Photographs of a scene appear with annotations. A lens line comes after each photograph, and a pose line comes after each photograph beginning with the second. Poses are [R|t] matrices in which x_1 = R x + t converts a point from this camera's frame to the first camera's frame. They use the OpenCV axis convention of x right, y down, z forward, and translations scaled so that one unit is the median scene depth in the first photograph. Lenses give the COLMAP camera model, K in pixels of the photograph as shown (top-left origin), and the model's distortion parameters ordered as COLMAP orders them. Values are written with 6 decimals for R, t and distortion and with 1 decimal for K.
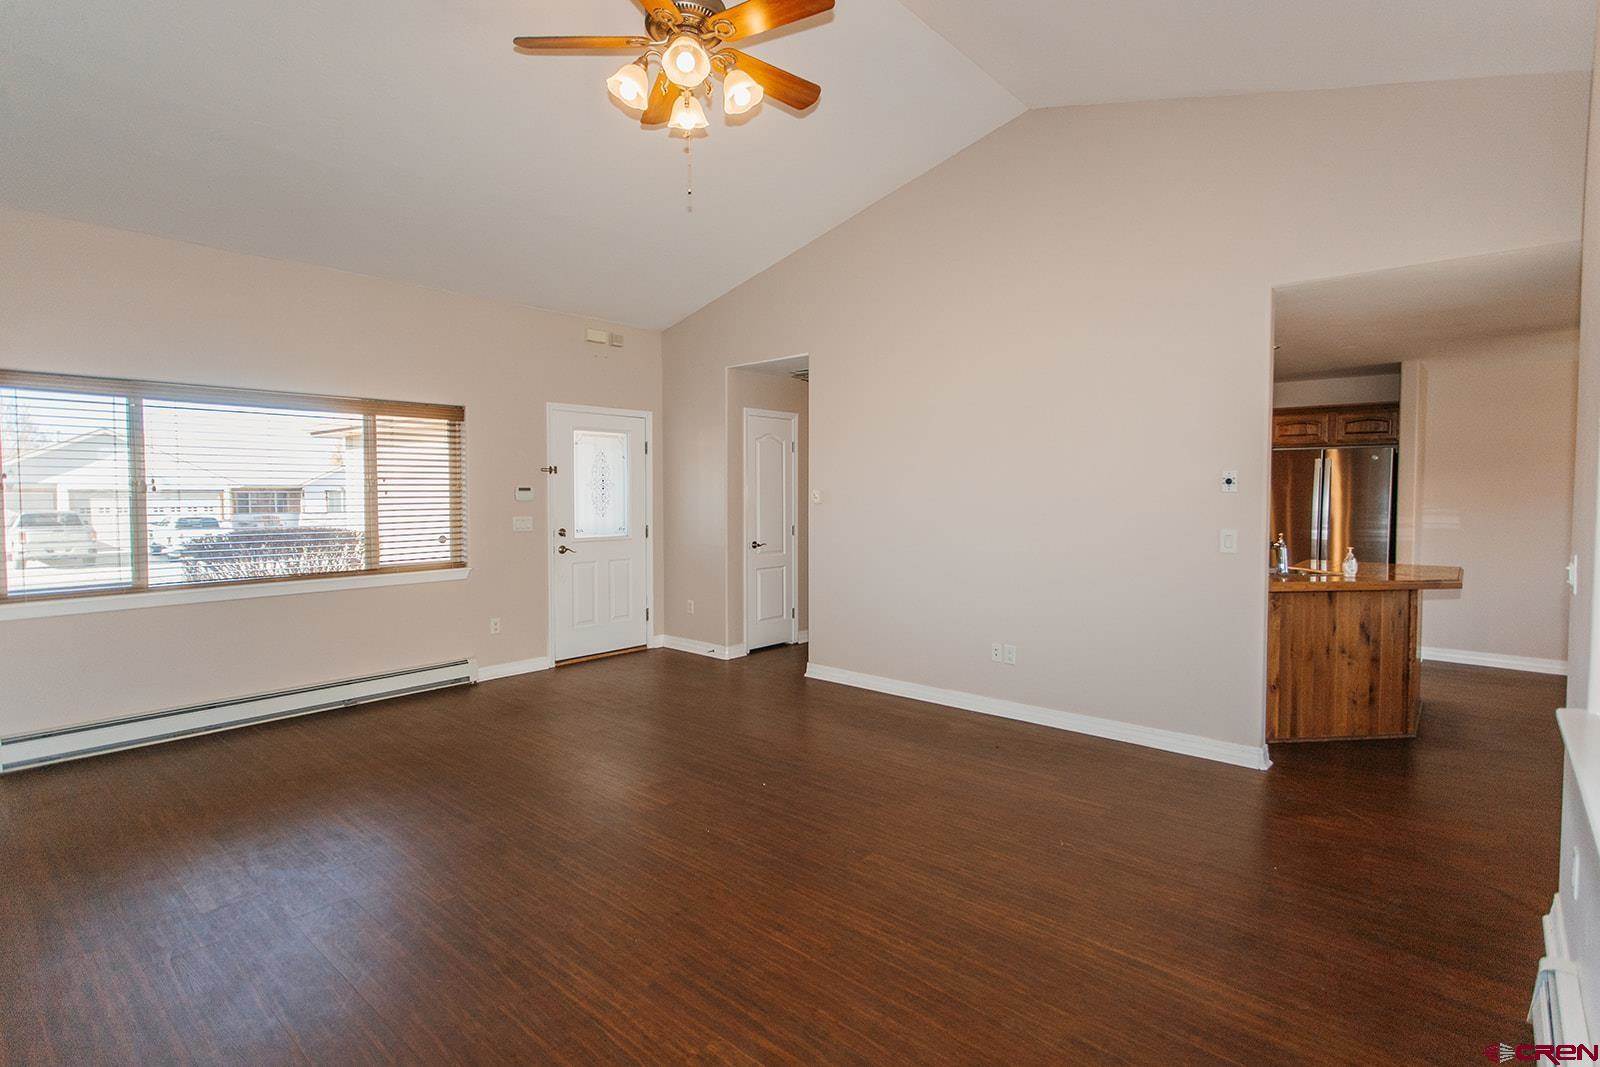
lens RADIAL K [[783.6, 0, 809.5], [0, 783.6, 522.5], [0, 0, 1]] dist [0.001572, 0.000785]
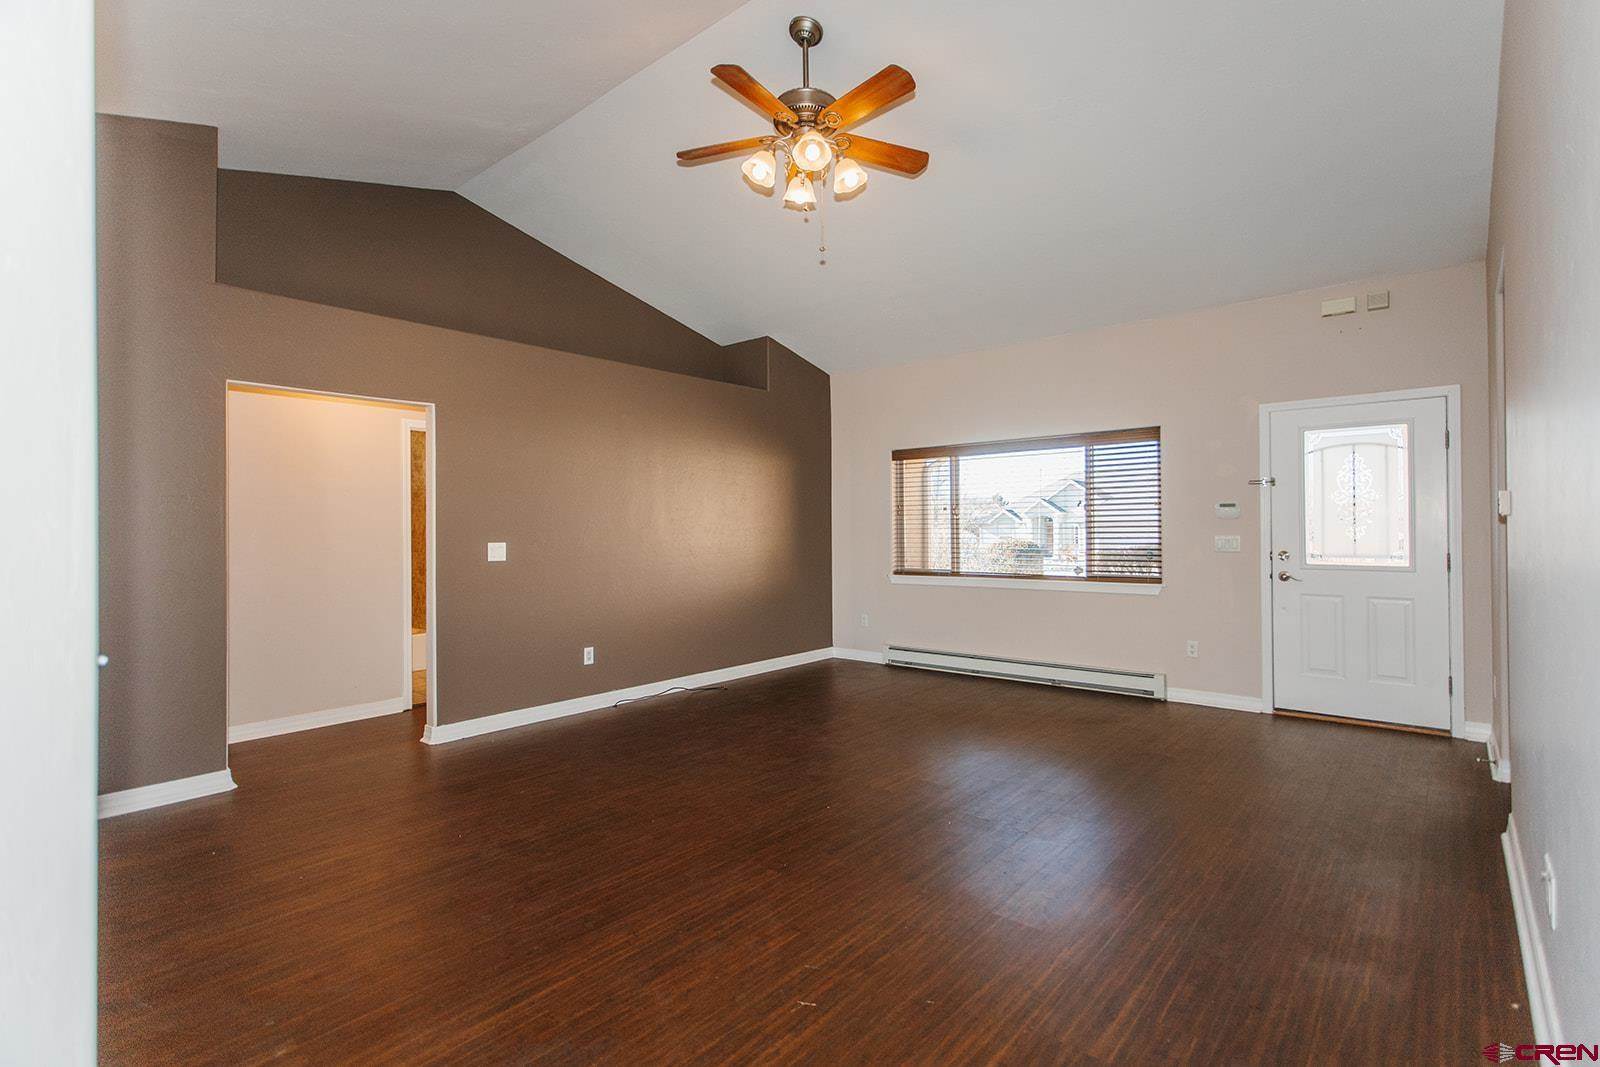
lens RADIAL K [[749.2, 0, 808.6], [0, 749.2, 518.3], [0, 0, 1]] dist [0.000408, 0.000357]
pose [[0.011696, -0.012155, -0.999858, 0.528964], [-0.032806, 0.999383, -0.012533, -0.000349], [0.999393, 0.032948, 0.011290, 0.534574]]
